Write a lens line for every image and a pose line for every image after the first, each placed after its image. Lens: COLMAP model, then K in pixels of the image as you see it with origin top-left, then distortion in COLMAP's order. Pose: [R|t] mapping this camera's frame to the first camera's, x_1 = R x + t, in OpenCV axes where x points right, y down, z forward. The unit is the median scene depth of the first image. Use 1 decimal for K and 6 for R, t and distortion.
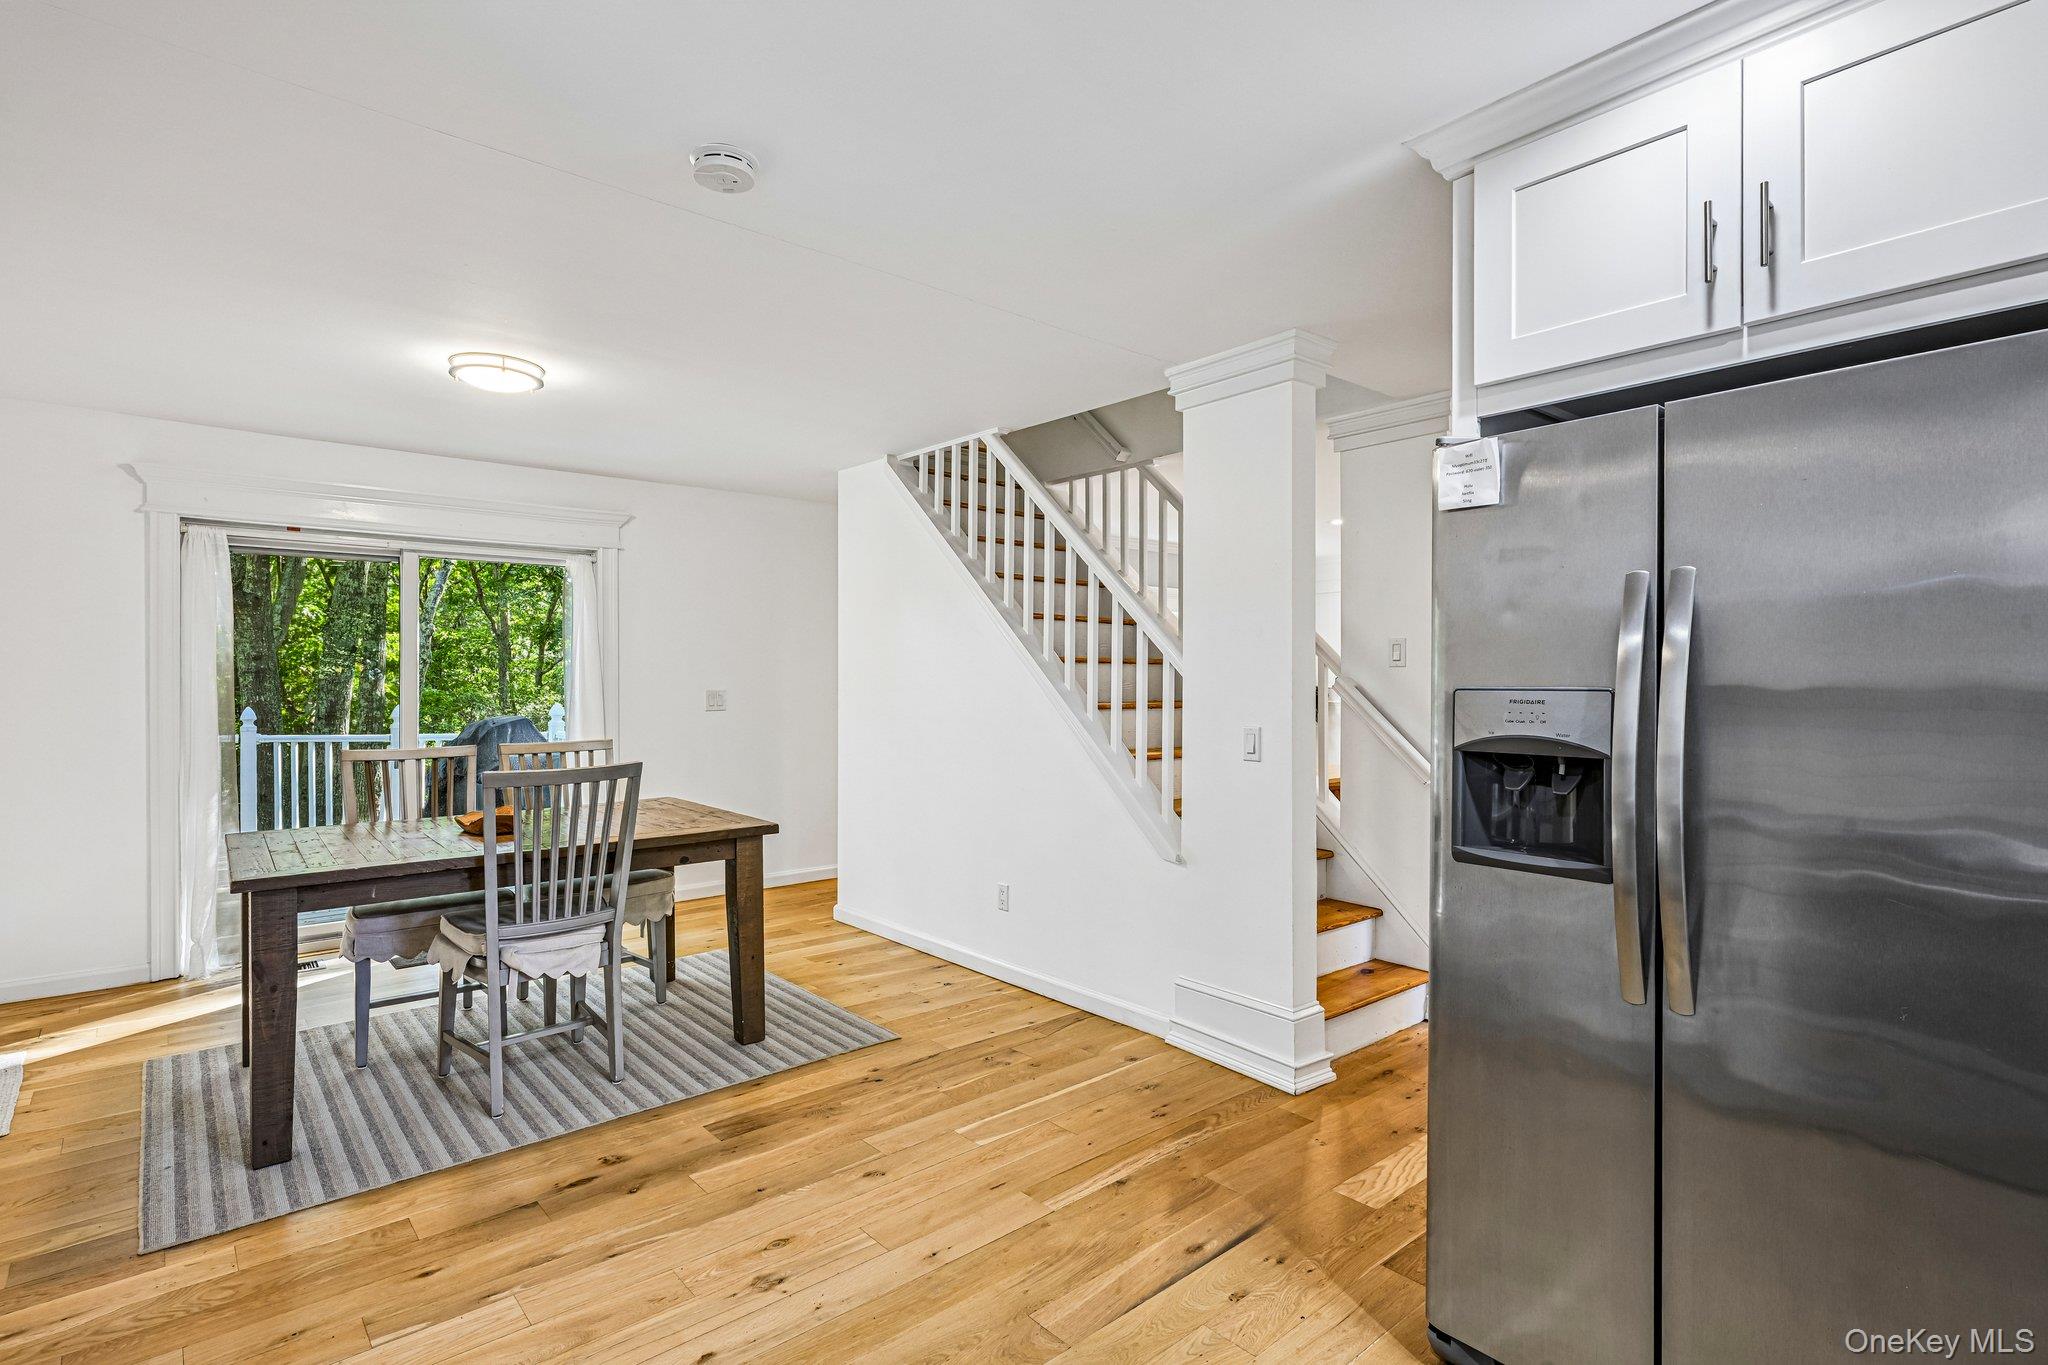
lens RADIAL K [[1003.3, 0, 1054.4], [0, 1003.3, 682.4], [0, 0, 1]] dist [0.002379, 0.003216]
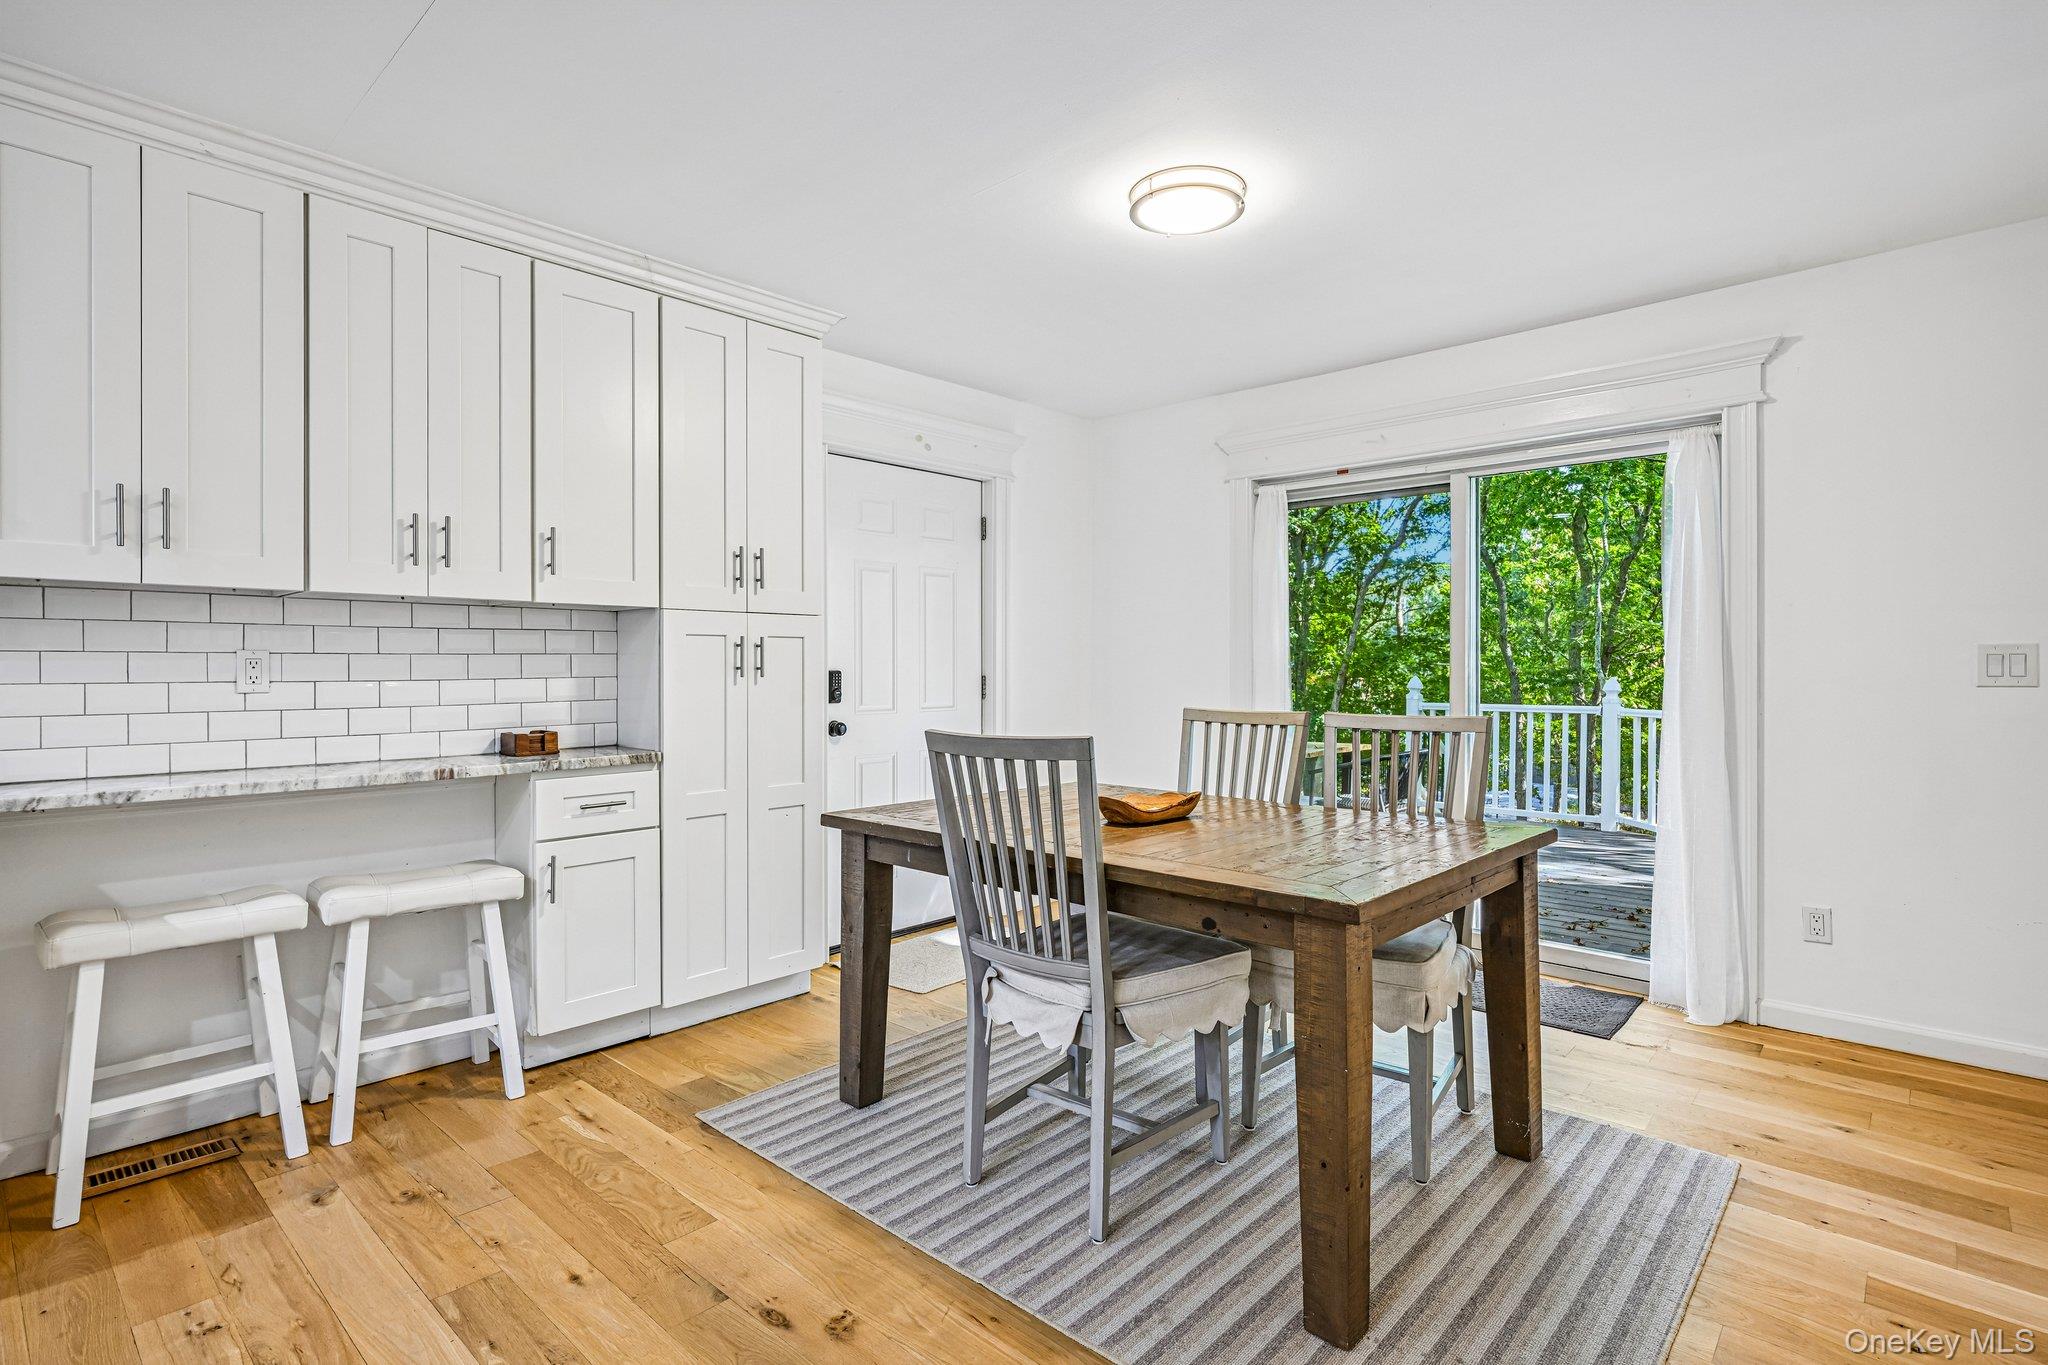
lens RADIAL K [[1003.3, 0, 1028.8], [0, 1003.3, 676.0], [0, 0, 1]] dist [0.002379, 0.003216]
pose [[0.087359, 0.010874, -0.996118, 0.186978], [-0.002462, 0.999940, 0.010699, 0.034226], [0.996174, 0.001518, 0.087381, 0.889421]]
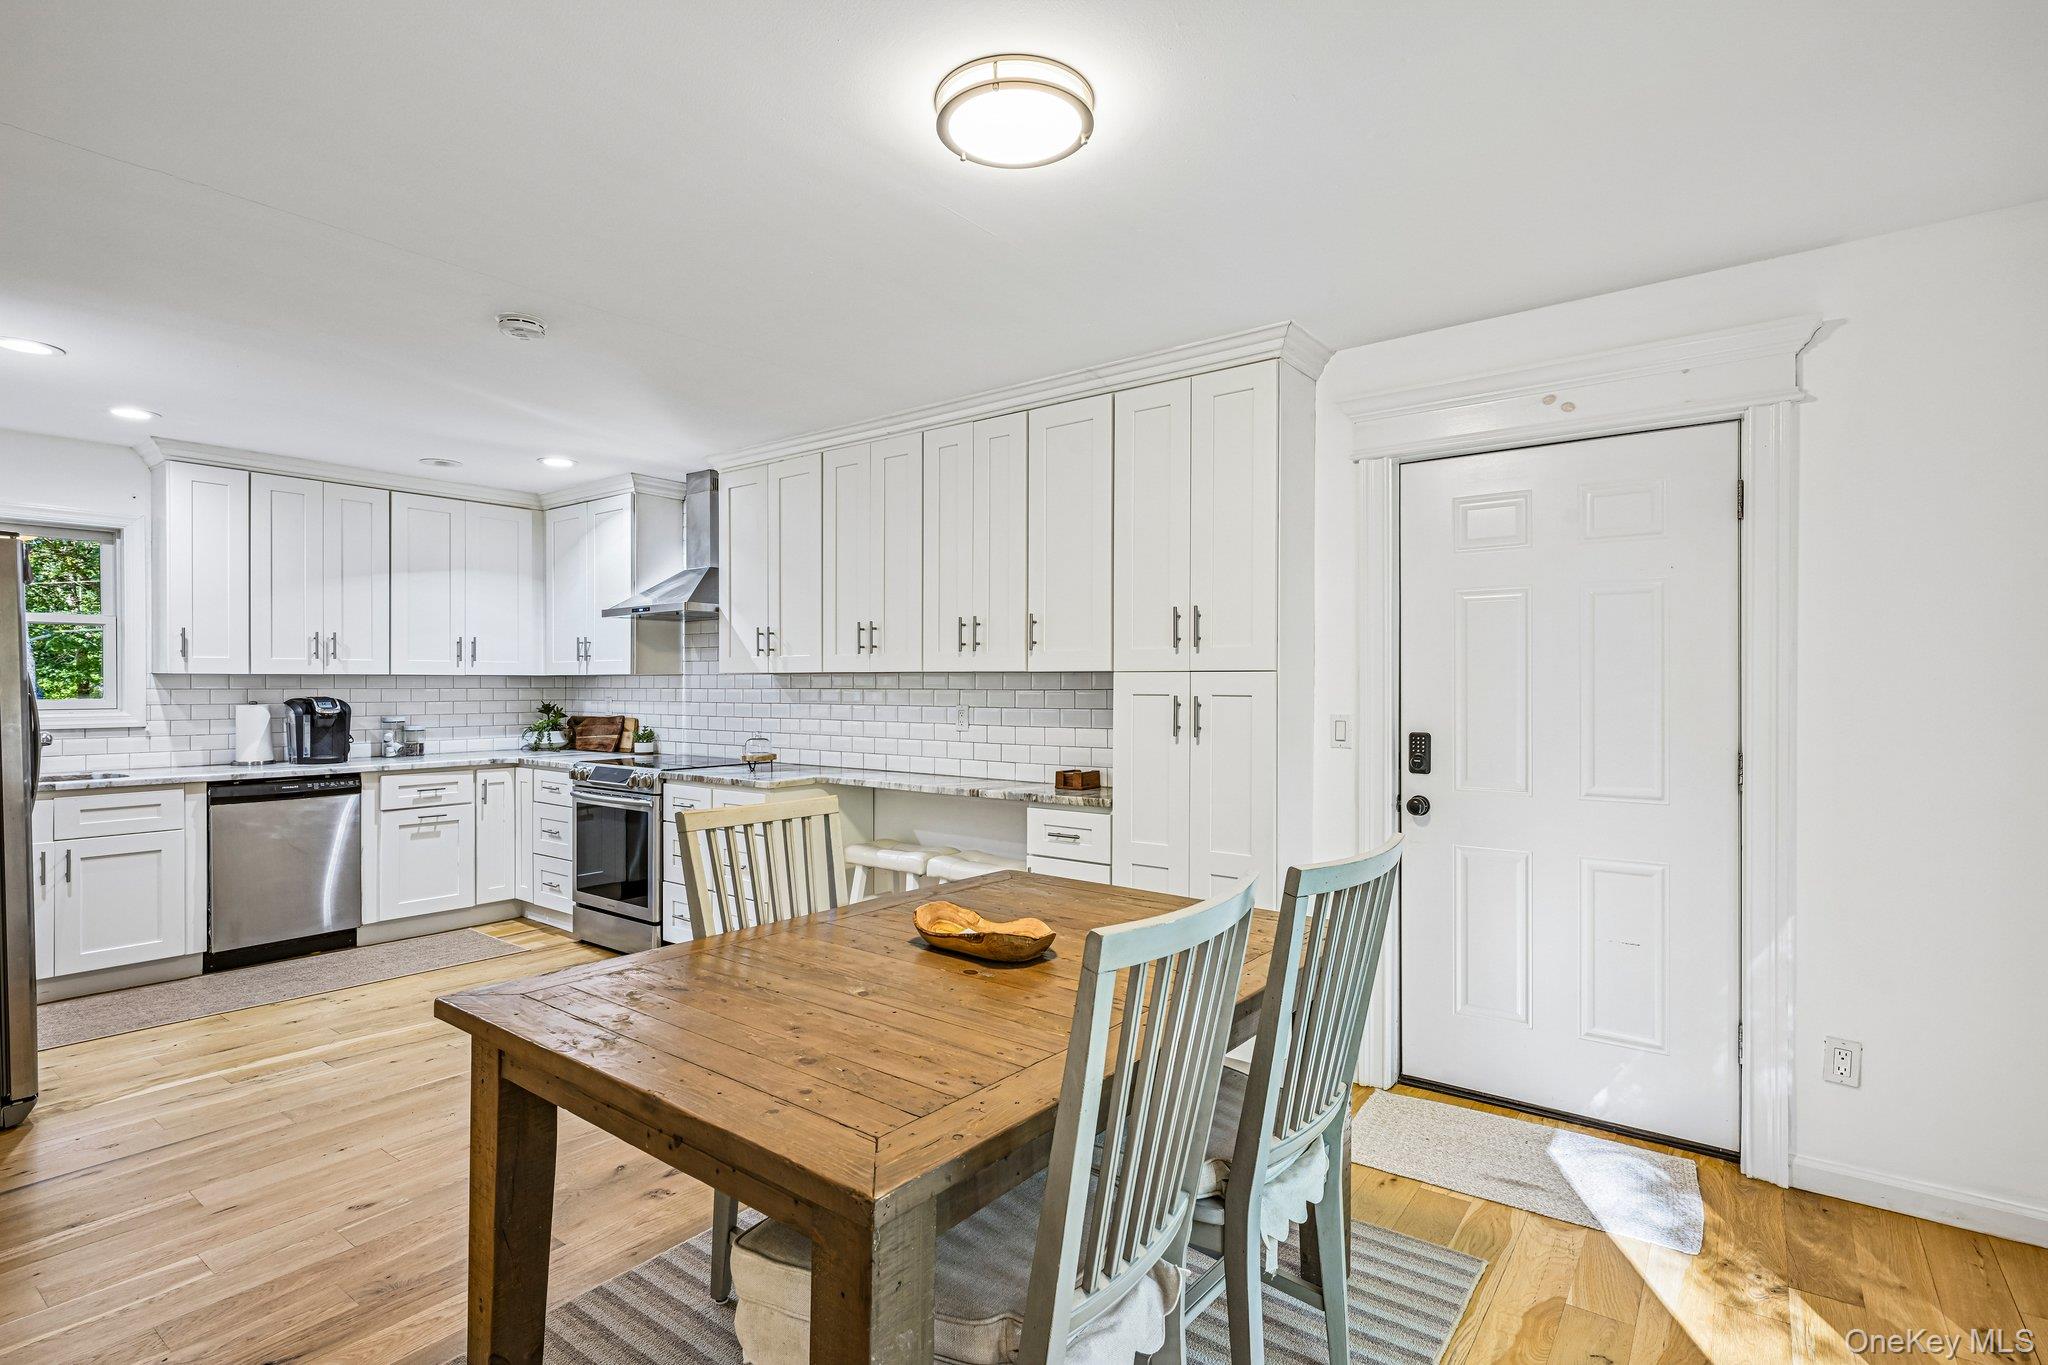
lens RADIAL K [[1003.3, 0, 1019.7], [0, 1003.3, 691.8], [0, 0, 1]] dist [0.002379, 0.003216]
pose [[-0.982711, -0.001261, -0.185141, -0.500601], [-0.002925, 0.999958, 0.008712, -0.006464], [0.185122, 0.009103, -0.982673, 1.666177]]
